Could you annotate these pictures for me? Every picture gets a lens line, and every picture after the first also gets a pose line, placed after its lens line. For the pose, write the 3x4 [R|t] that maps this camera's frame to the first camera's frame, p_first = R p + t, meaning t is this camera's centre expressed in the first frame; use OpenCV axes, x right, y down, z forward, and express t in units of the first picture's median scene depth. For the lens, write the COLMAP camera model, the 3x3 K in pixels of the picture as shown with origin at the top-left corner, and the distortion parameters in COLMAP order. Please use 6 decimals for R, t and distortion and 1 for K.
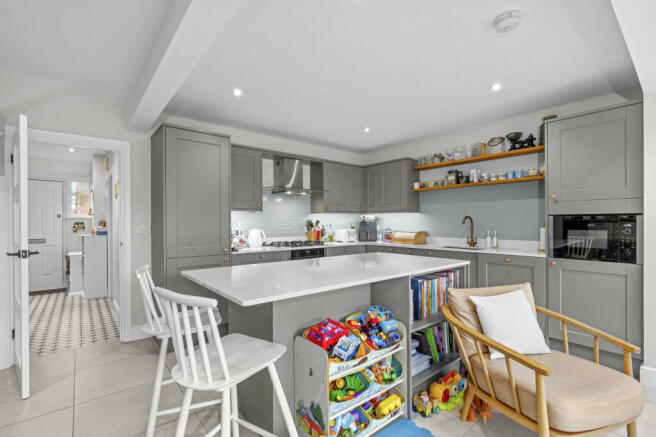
lens RADIAL K [[298.3, 0, 328.3], [0, 298.3, 220.8], [0, 0, 1]] dist [0.000623, -0.000175]
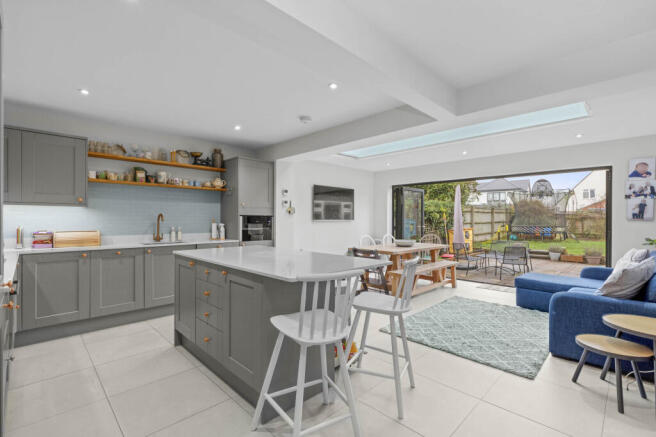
lens RADIAL K [[298.3, 0, 325.6], [0, 298.3, 219.0], [0, 0, 1]] dist [0.000623, -0.000175]
pose [[-0.087268, 0.008690, 0.996147, -0.690984], [-0.005367, 0.999943, -0.009194, 0.010208], [-0.996170, -0.006148, -0.087216, 0.508725]]
